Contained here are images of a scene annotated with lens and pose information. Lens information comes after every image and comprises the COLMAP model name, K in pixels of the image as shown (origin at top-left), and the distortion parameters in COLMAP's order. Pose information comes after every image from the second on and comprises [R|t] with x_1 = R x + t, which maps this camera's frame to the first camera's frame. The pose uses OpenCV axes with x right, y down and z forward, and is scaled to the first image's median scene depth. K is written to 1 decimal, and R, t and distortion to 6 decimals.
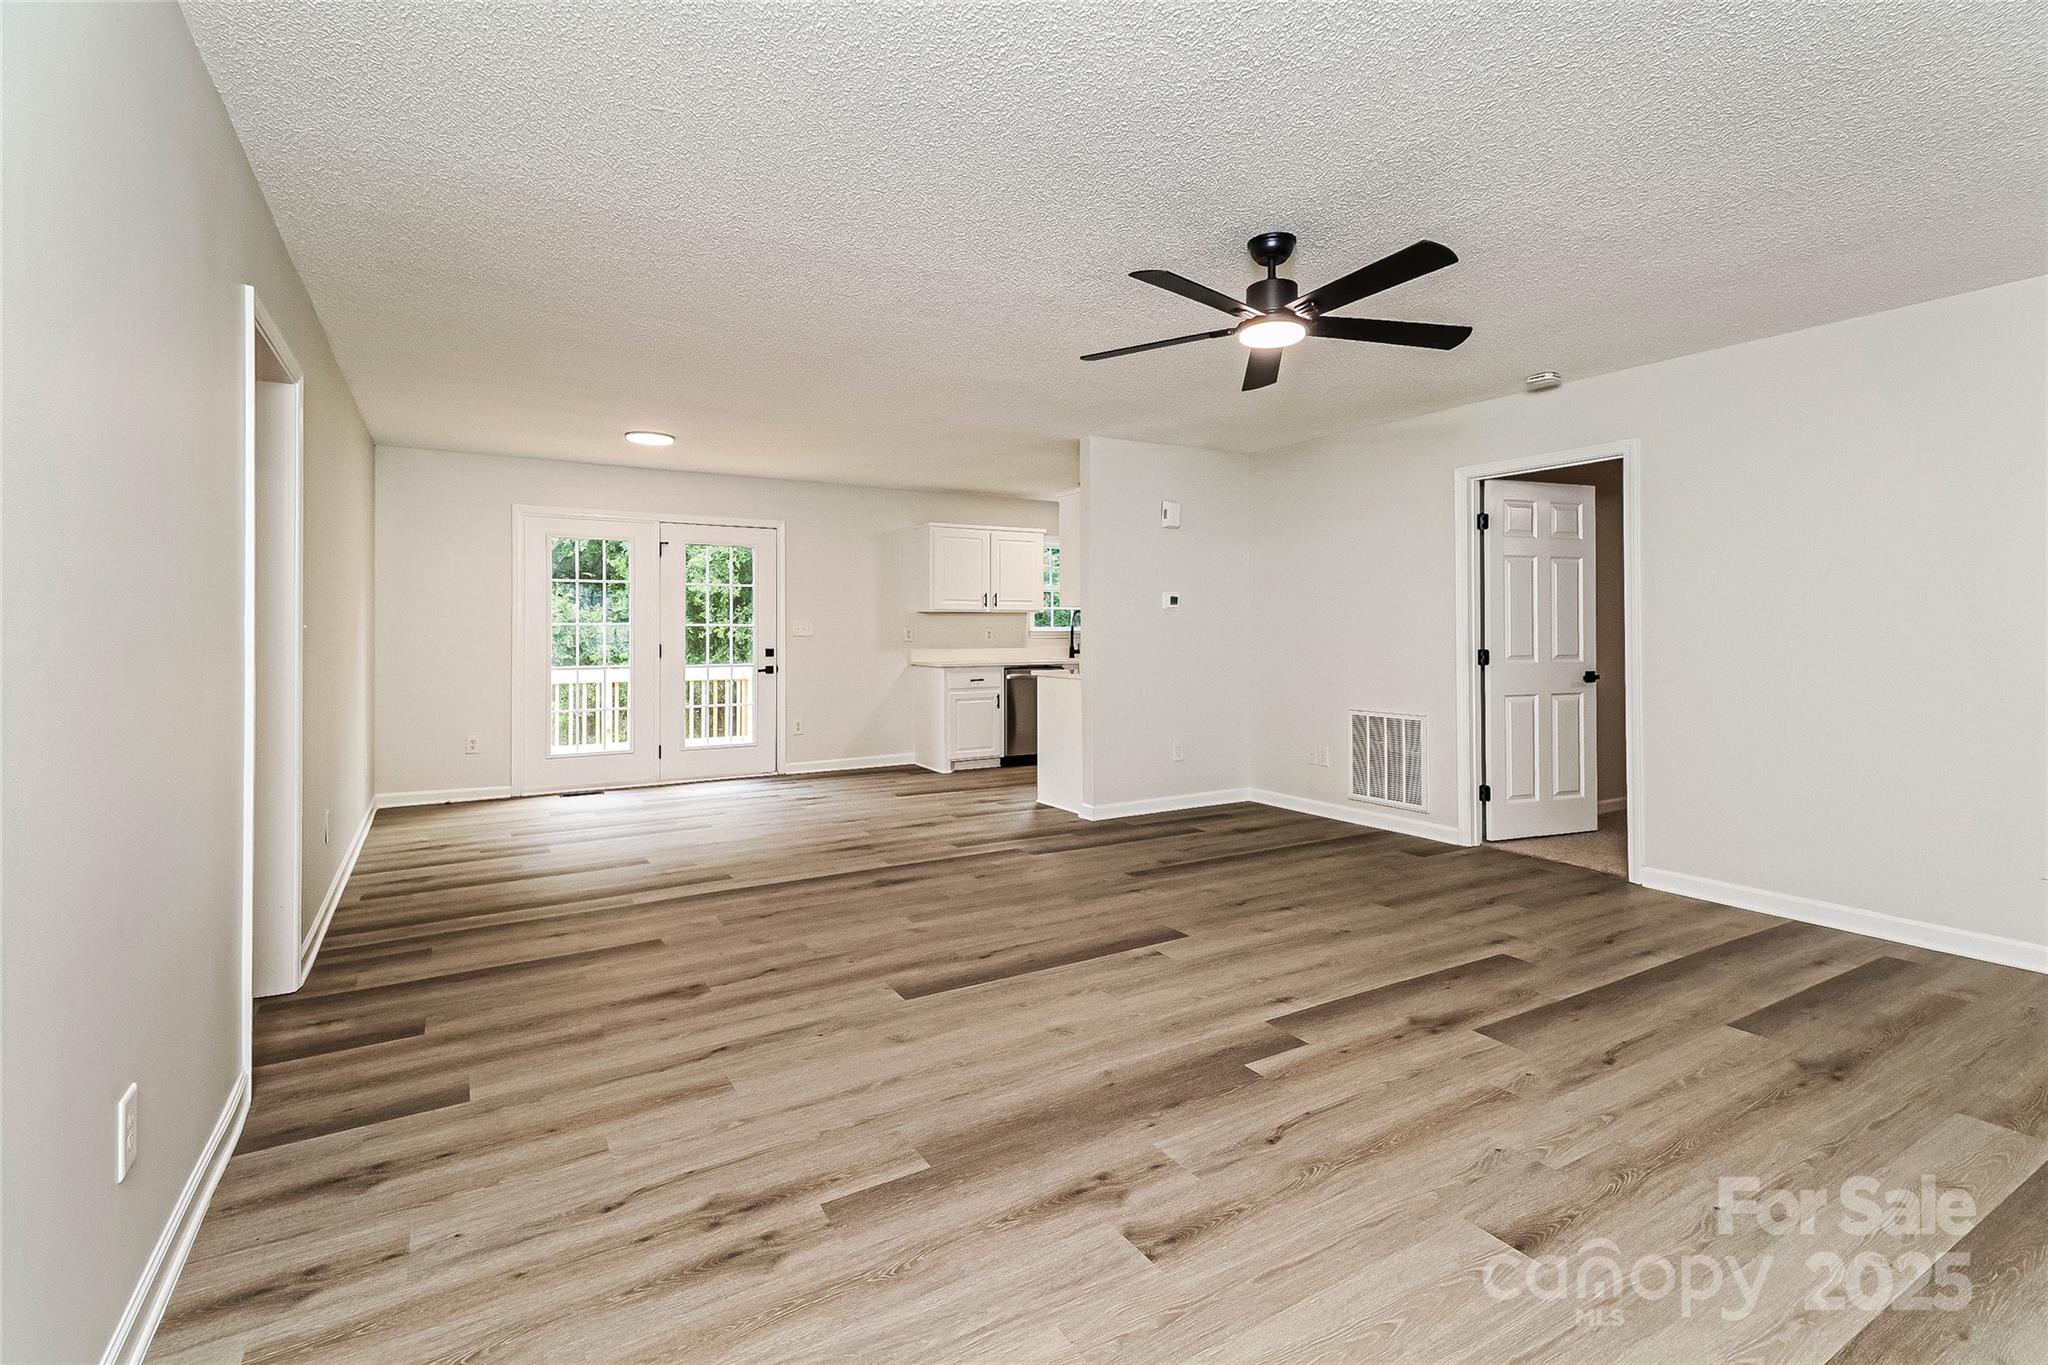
lens RADIAL K [[965.8, 0, 1026.7], [0, 965.8, 617.2], [0, 0, 1]] dist [-0.001824, -0.000291]
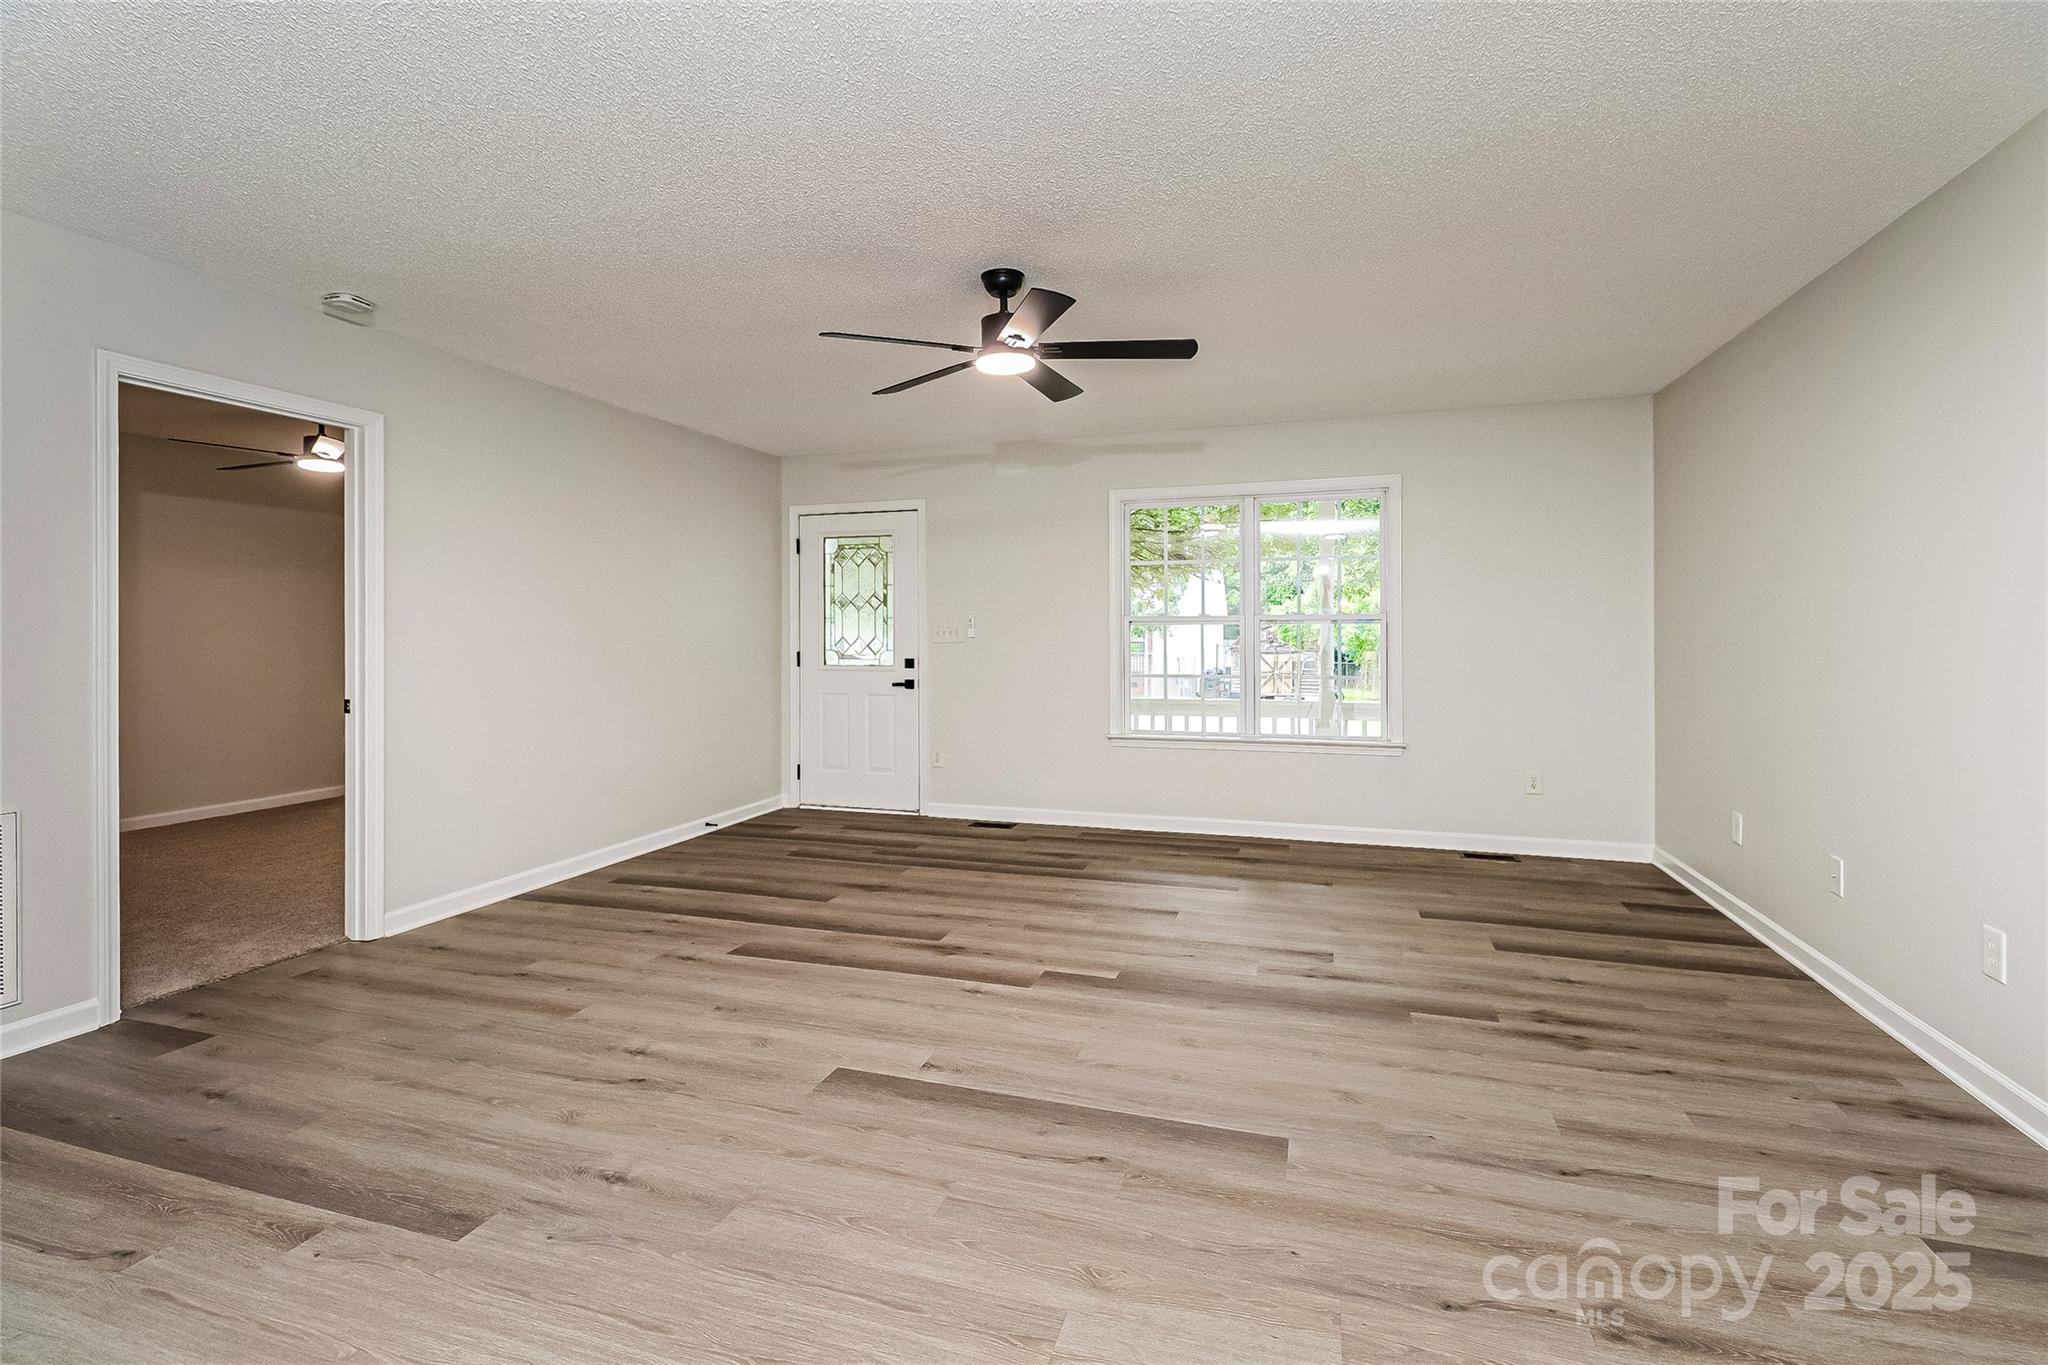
lens RADIAL K [[945.1, 0, 1007.9], [0, 945.1, 635.8], [0, 0, 1]] dist [-0.008363, -0.000591]
pose [[-0.651615, -0.001075, 0.758549, -0.563740], [-0.003947, 0.999990, -0.001973, 0.014587], [-0.758540, -0.004280, -0.651613, 1.734410]]
